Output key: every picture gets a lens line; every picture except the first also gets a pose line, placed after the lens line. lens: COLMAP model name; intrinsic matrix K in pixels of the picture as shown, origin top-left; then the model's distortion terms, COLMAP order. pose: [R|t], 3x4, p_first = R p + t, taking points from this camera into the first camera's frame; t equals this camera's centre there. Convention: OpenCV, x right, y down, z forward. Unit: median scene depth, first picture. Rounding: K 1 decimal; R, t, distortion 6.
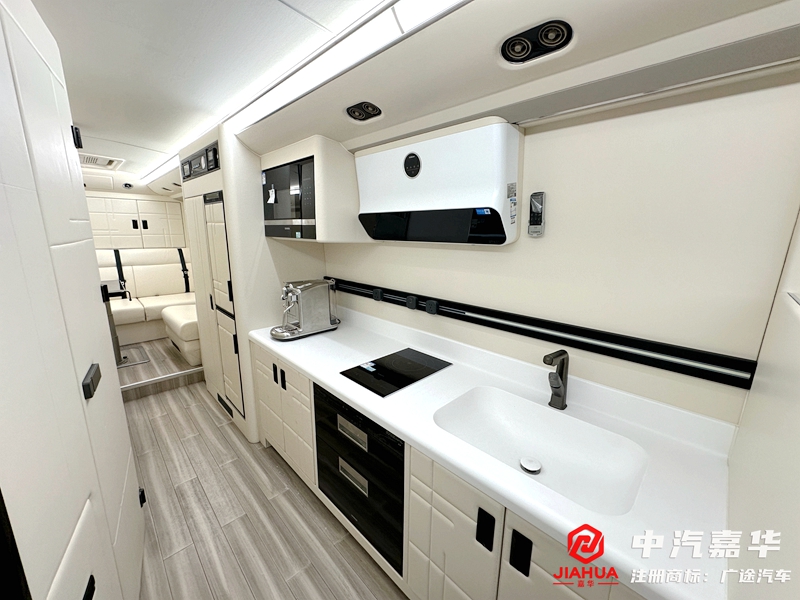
lens RADIAL K [[319.1, 0, 400.8], [0, 319.1, 299.9], [0, 0, 1]] dist [-0.002253, 0.000602]
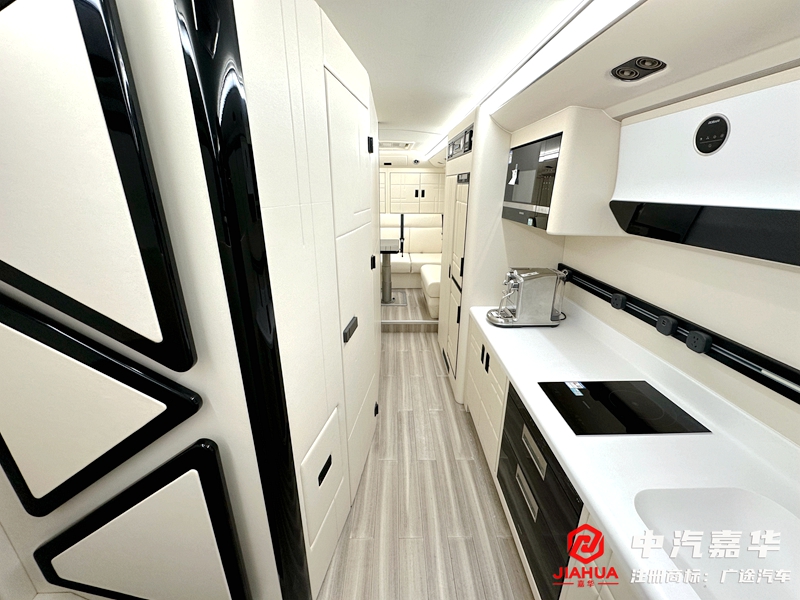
lens RADIAL K [[319.1, 0, 399.9], [0, 319.1, 300.0], [0, 0, 1]] dist [-0.002253, 0.000602]
pose [[0.724359, 0.218537, -0.653870, 0.054508], [-0.138632, 0.975229, 0.172364, -0.084165], [0.675341, -0.034207, 0.736712, 0.053091]]
